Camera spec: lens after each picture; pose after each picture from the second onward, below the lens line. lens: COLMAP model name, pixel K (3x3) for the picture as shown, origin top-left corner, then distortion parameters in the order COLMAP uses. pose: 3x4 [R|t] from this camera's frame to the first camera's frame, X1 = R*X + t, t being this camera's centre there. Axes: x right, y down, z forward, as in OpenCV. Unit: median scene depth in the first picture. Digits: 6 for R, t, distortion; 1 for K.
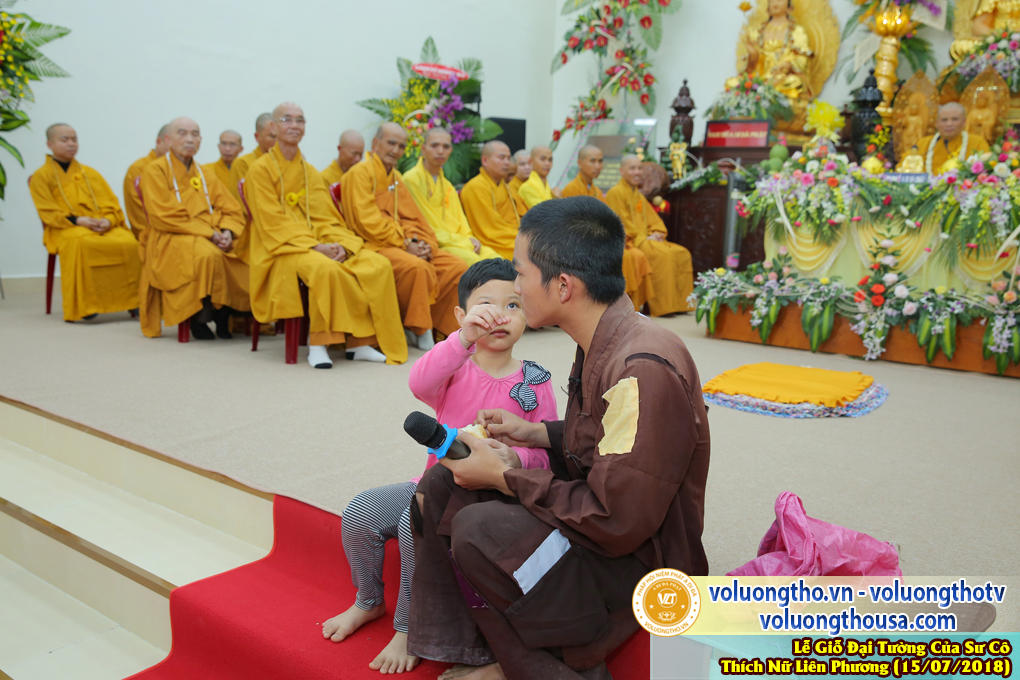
lens RADIAL K [[856.6, 0, 510.0], [0, 856.6, 340.0], [0, 0, 1]] dist [-0.071453, 0.118616]
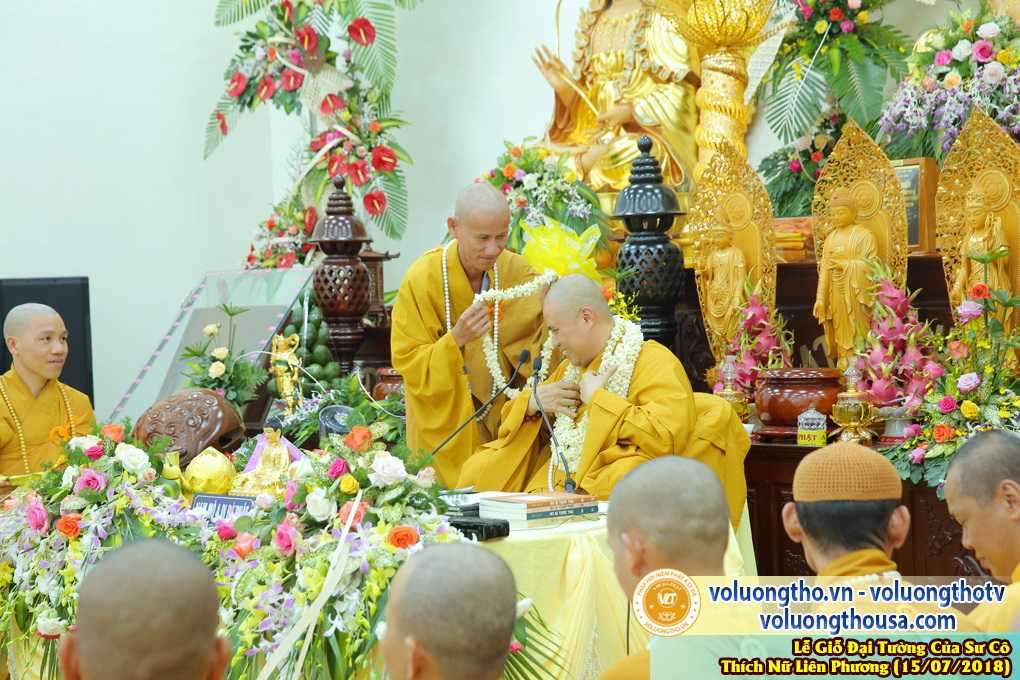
lens RADIAL K [[1896.5, 0, 510.0], [0, 1896.5, 340.0], [0, 0, 1]] dist [0.194950, 0.215630]
pose [[0.983159, -0.071390, -0.168230, 0.509283], [0.046376, 0.987872, -0.148185, -0.088553], [0.176769, 0.137888, 0.974546, 0.098535]]
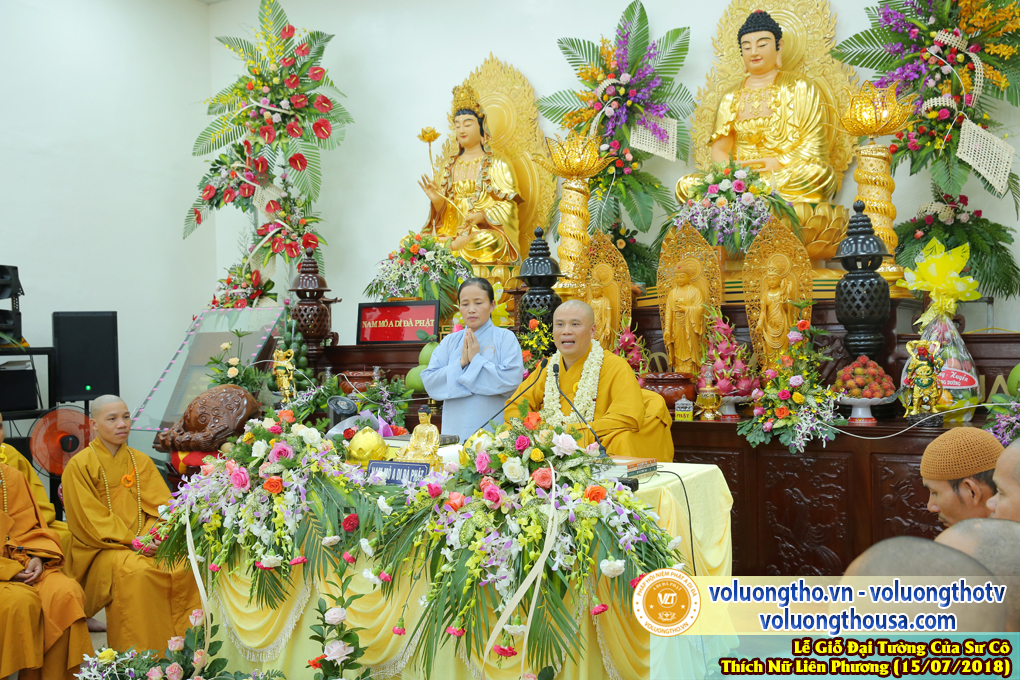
lens RADIAL K [[1028.2, 0, 510.0], [0, 1028.2, 340.0], [0, 0, 1]] dist [-0.016666, 0.133484]
pose [[0.994283, -0.061876, 0.087023, 0.328475], [0.074591, 0.985652, -0.151413, -0.114662], [-0.076406, 0.157038, 0.984632, 0.226381]]
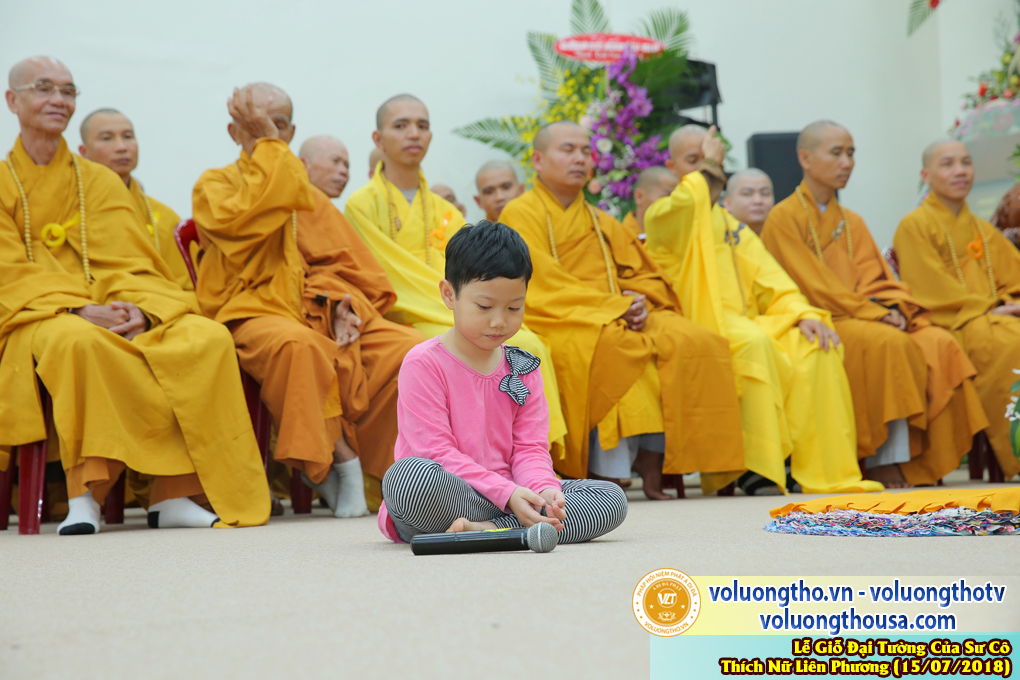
lens RADIAL K [[1888.6, 0, 510.0], [0, 1888.6, 340.0], [0, 0, 1]] dist [0.201600, 0.177273]
pose [[0.947988, -0.092470, -0.304579, 0.200731], [0.027349, 0.976997, -0.211492, 0.087234], [0.317130, 0.192162, 0.928710, 0.000053]]
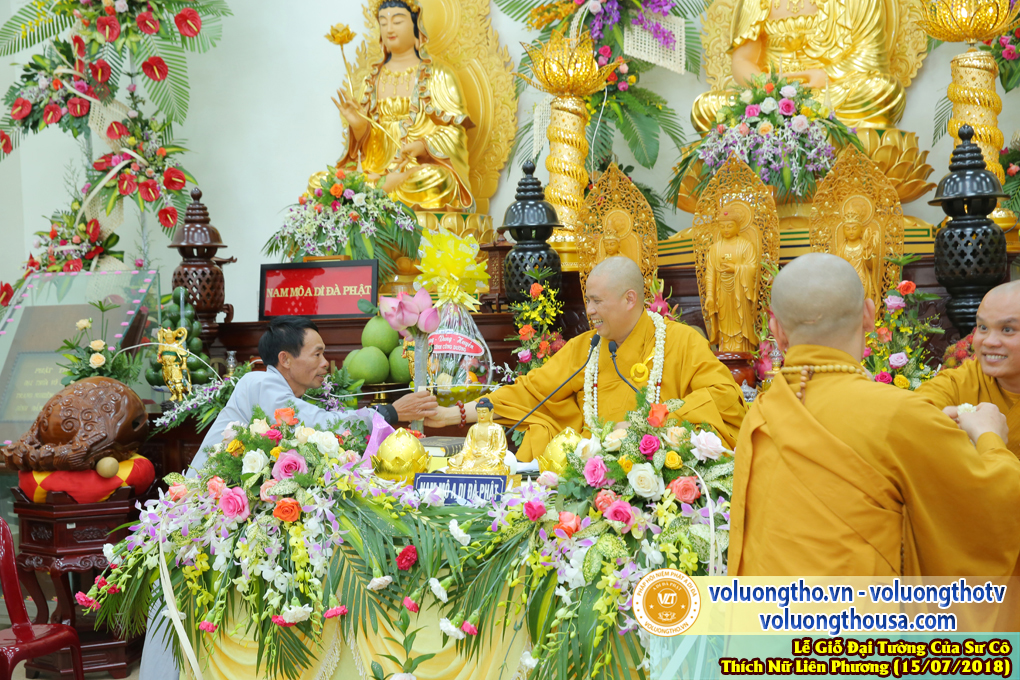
lens RADIAL K [[1365.9, 0, 510.0], [0, 1365.9, 340.0], [0, 0, 1]] dist [0.083254, 0.094806]
pose [[0.976437, -0.075870, 0.202028, 0.246094], [0.101980, 0.987261, -0.122127, -0.120870], [-0.190189, 0.139852, 0.971735, 0.238733]]
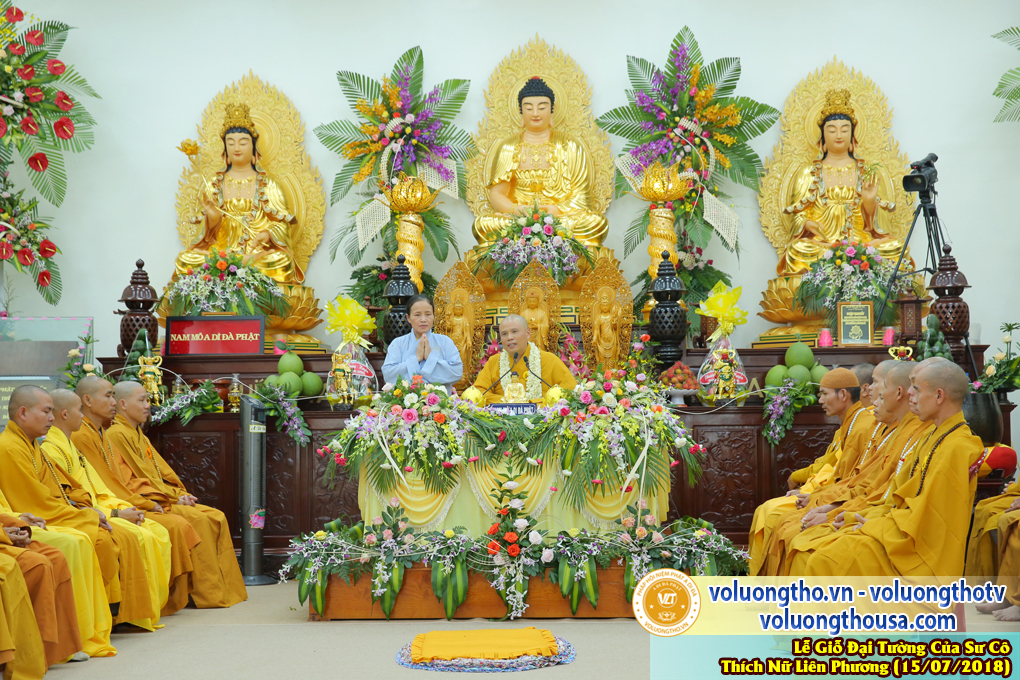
lens RADIAL K [[1739.9, 0, 510.0], [0, 1739.9, 340.0], [0, 0, 1]] dist [0.182892, 0.081614]
pose [[0.839092, -0.027601, 0.543289, -0.354456], [0.130073, 0.979922, -0.151110, 0.008512], [-0.528210, 0.197462, 0.825835, -0.350148]]
